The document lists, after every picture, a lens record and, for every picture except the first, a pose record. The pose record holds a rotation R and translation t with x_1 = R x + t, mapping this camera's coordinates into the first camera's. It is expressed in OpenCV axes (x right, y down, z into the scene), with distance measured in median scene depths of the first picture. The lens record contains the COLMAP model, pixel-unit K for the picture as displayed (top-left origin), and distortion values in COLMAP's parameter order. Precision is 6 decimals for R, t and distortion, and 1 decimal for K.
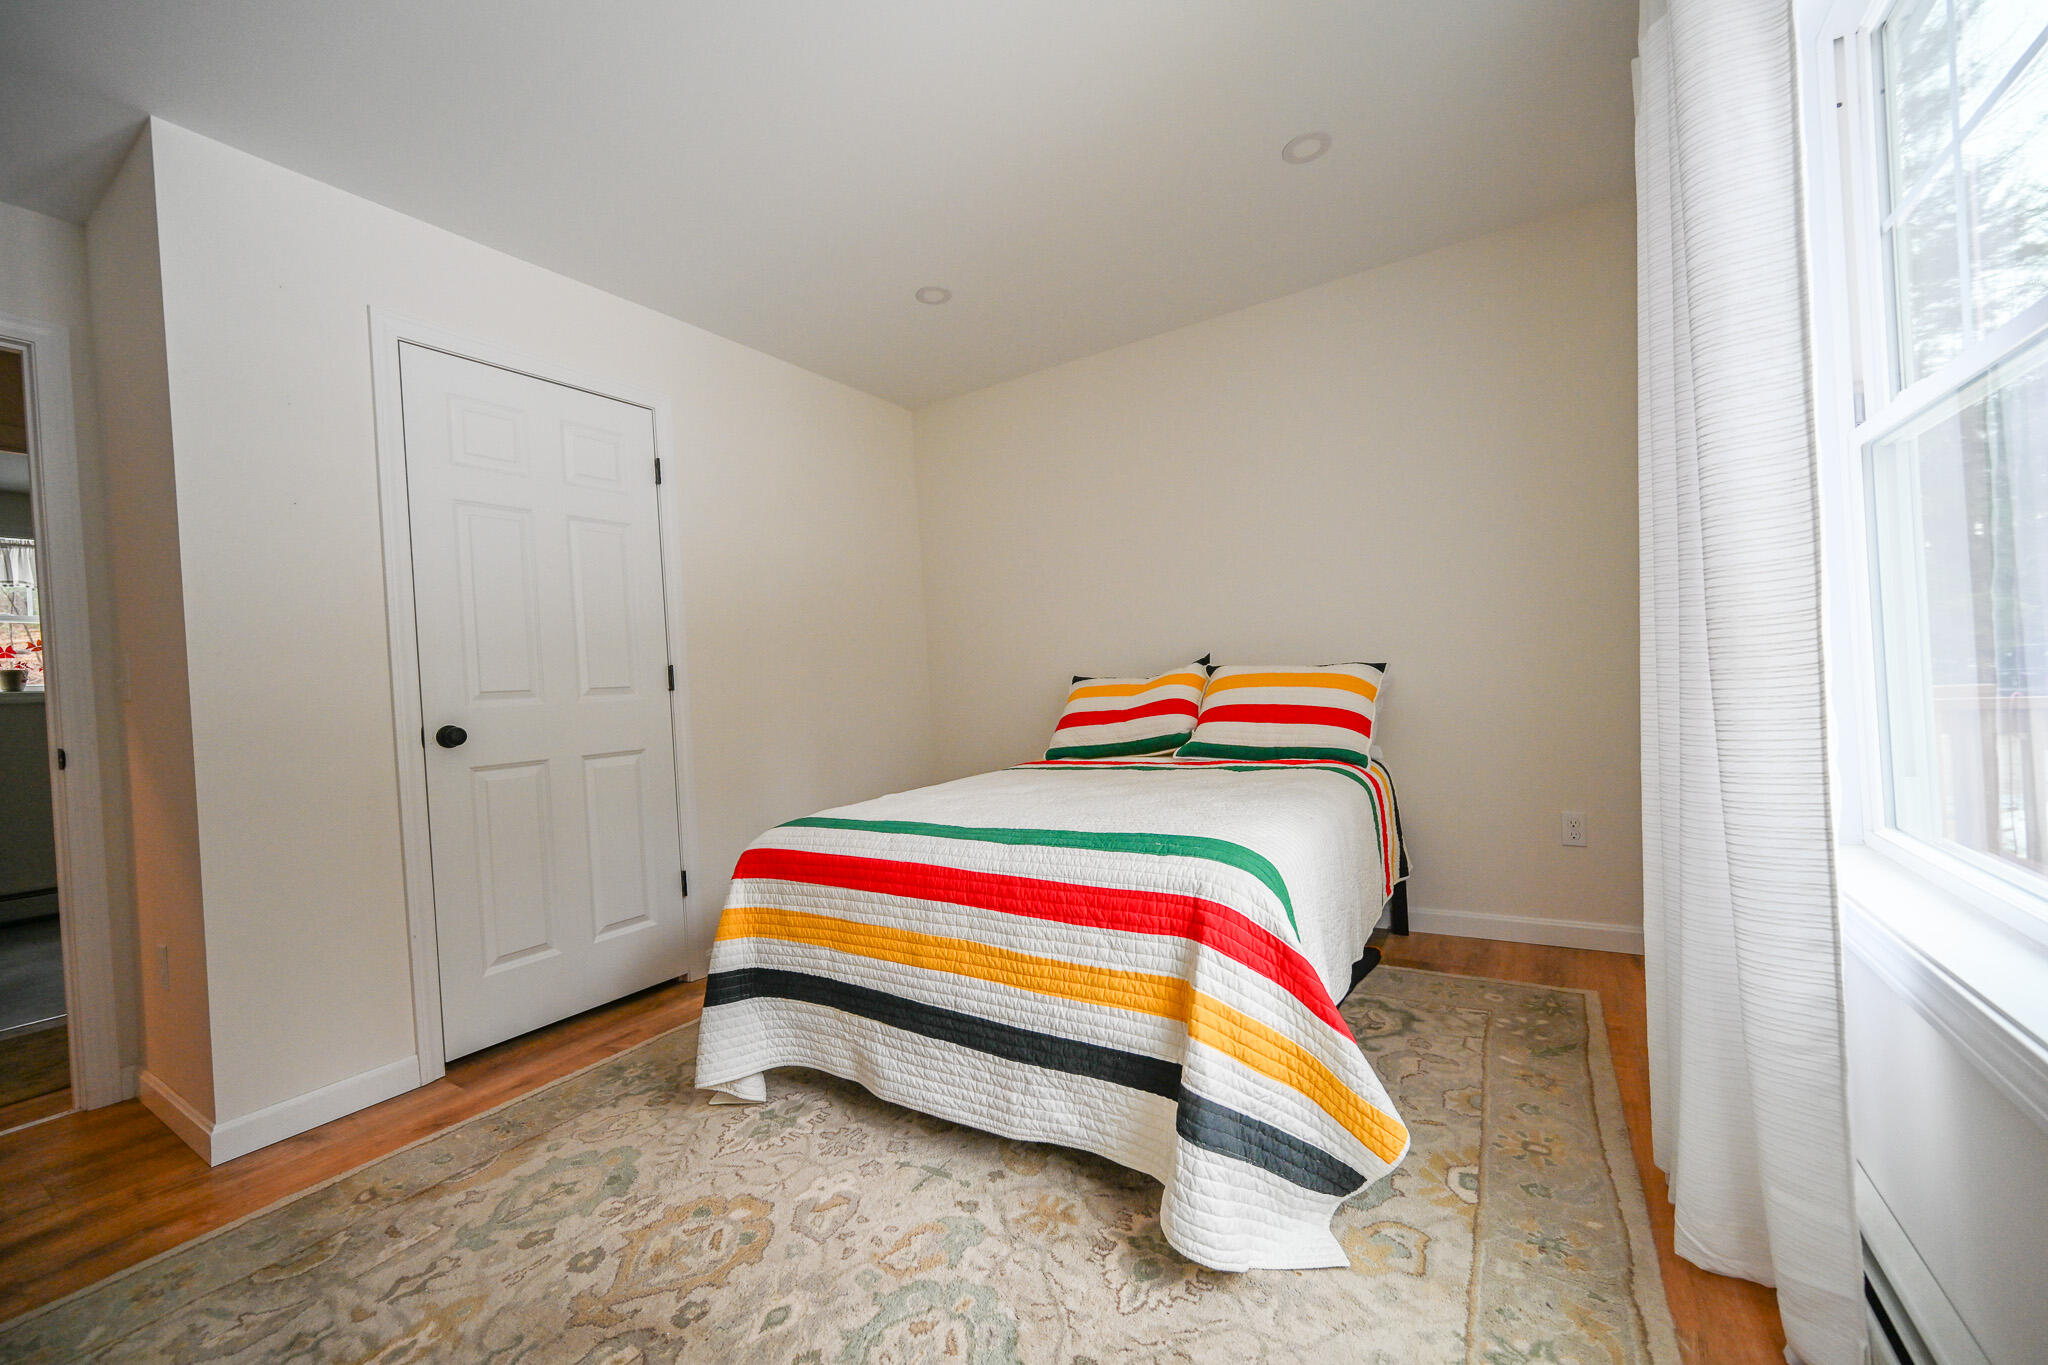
lens RADIAL K [[804.9, 0, 1030.5], [0, 804.9, 688.3], [0, 0, 1]] dist [0.000345, -0.000253]
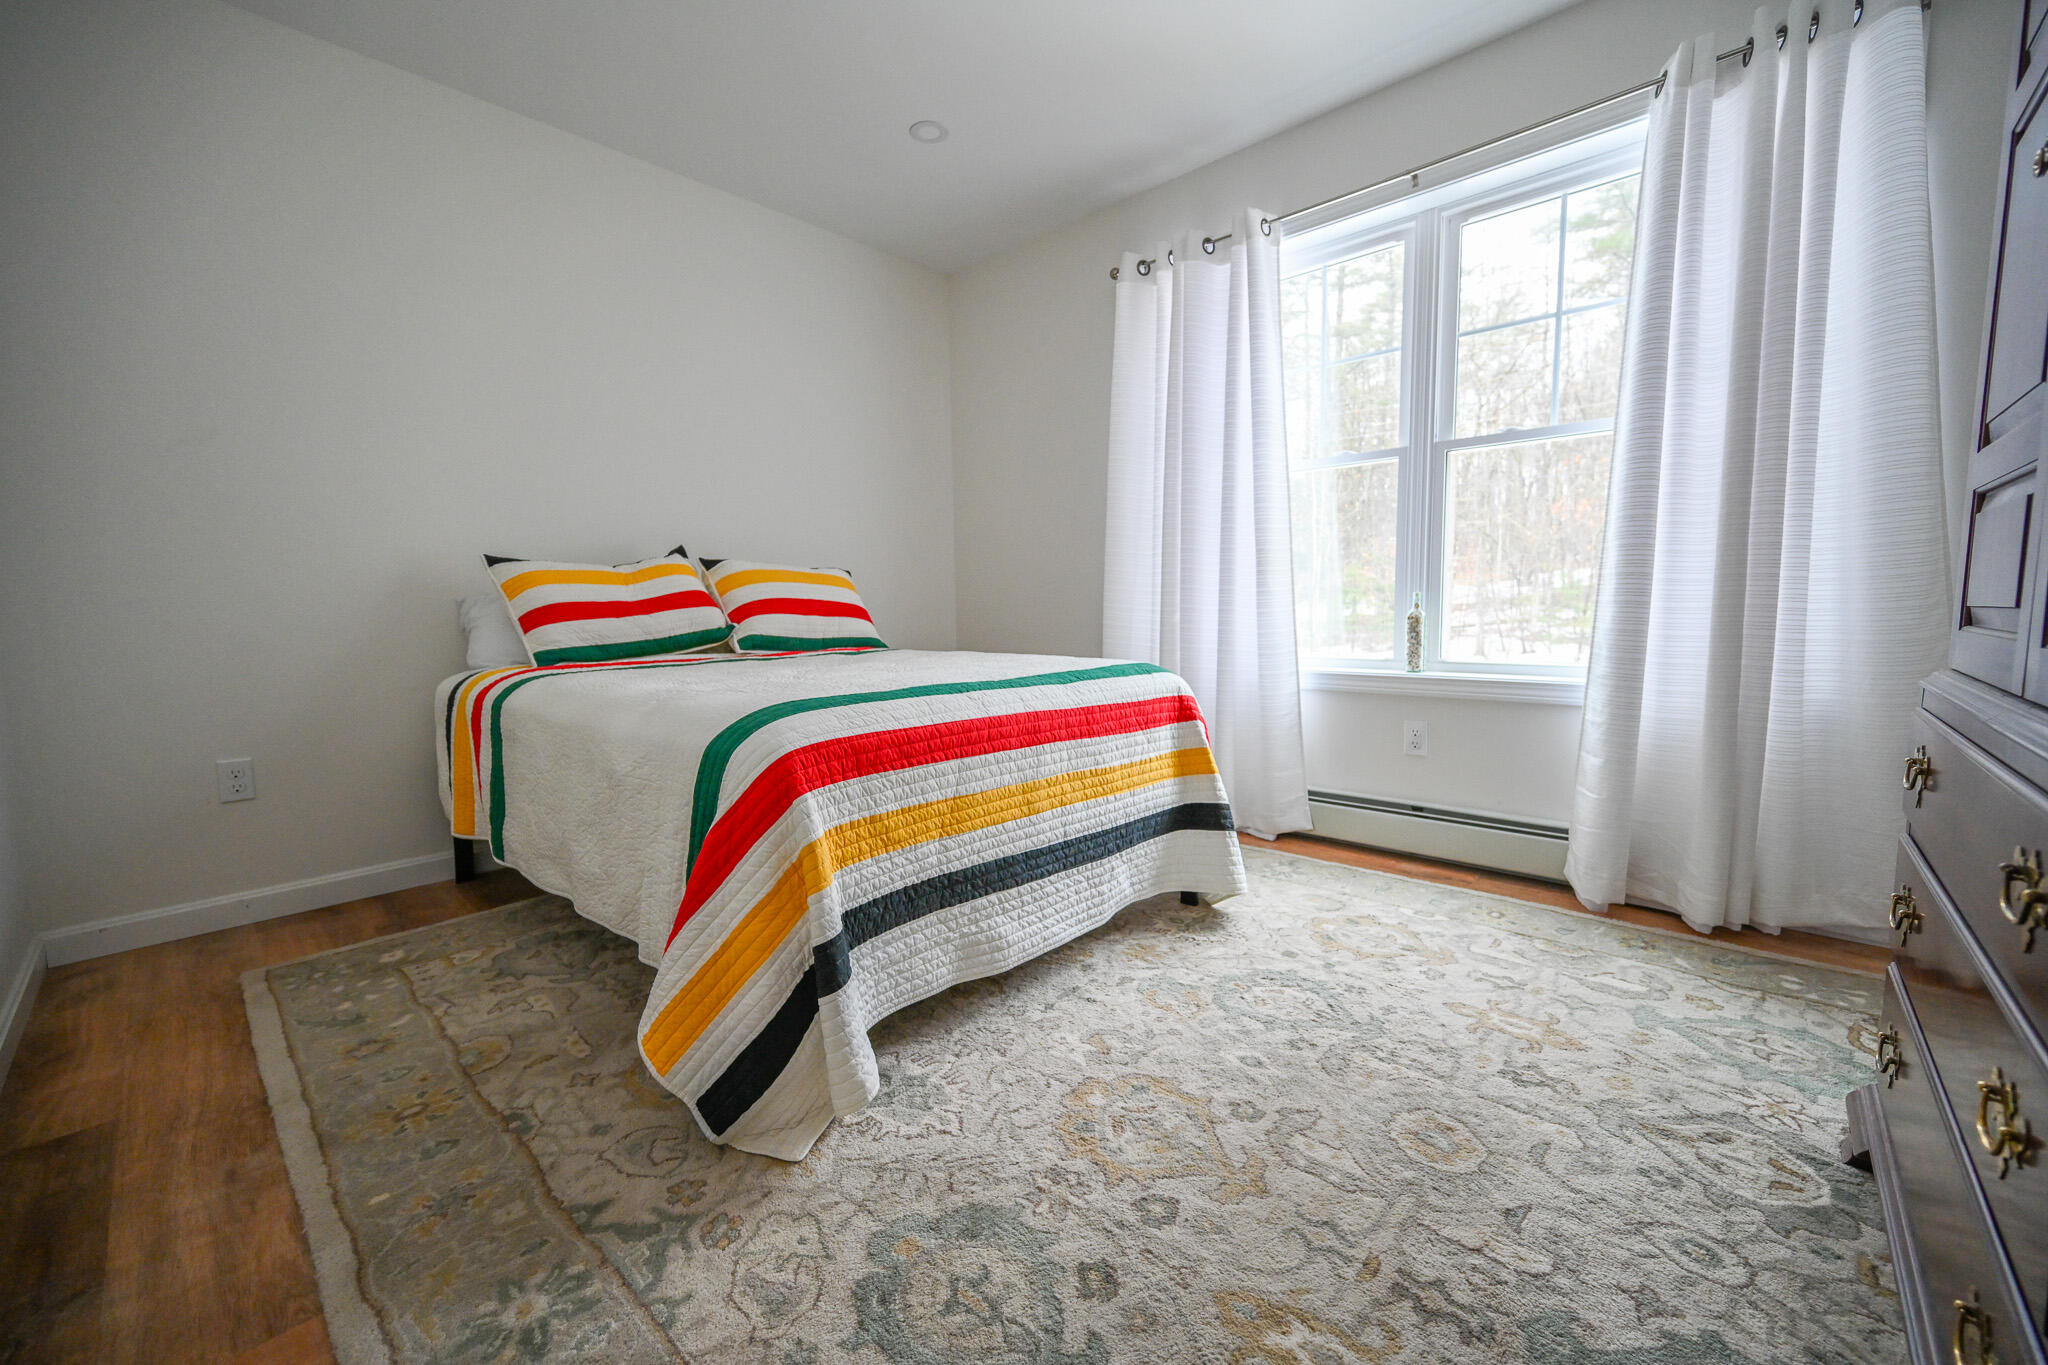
lens RADIAL K [[804.9, 0, 1030.4], [0, 804.9, 680.5], [0, 0, 1]] dist [0.000345, -0.000253]
pose [[0.184296, -0.033463, 0.982301, -1.133115], [0.006865, 0.999440, 0.032759, 0.151748], [-0.982847, 0.000706, 0.184423, 0.838409]]
